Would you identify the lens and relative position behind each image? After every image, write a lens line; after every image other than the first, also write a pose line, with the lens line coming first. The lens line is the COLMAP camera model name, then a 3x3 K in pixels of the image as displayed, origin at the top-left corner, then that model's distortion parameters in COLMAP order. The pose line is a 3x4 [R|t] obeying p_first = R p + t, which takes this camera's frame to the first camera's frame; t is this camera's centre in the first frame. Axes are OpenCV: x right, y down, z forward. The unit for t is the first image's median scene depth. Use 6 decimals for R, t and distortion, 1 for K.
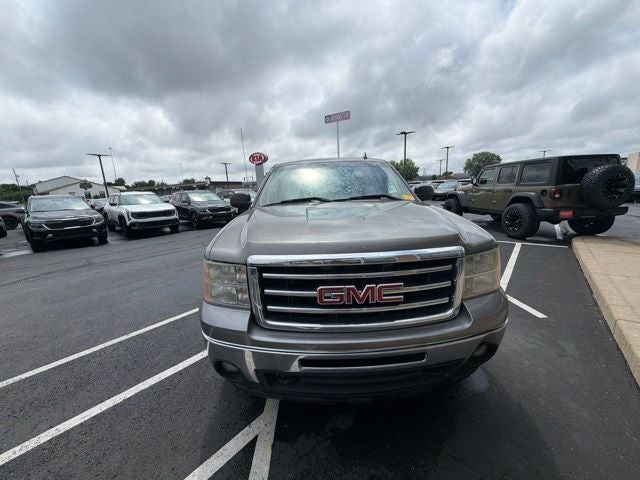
lens RADIAL K [[254.0, 0, 320.0], [0, 254.0, 240.0], [0, 0, 1]] dist [-0.000830, 0.000098]
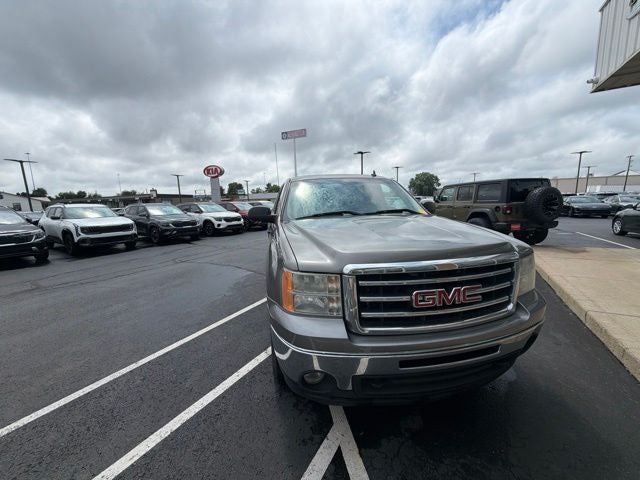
lens RADIAL K [[254.0, 0, 320.0], [0, 254.0, 240.0], [0, 0, 1]] dist [-0.000830, 0.000098]
pose [[0.985042, -0.011941, 0.171902, -0.128467], [0.021683, 0.998256, -0.054904, 0.003183], [-0.170947, 0.057810, 0.983583, -0.004327]]
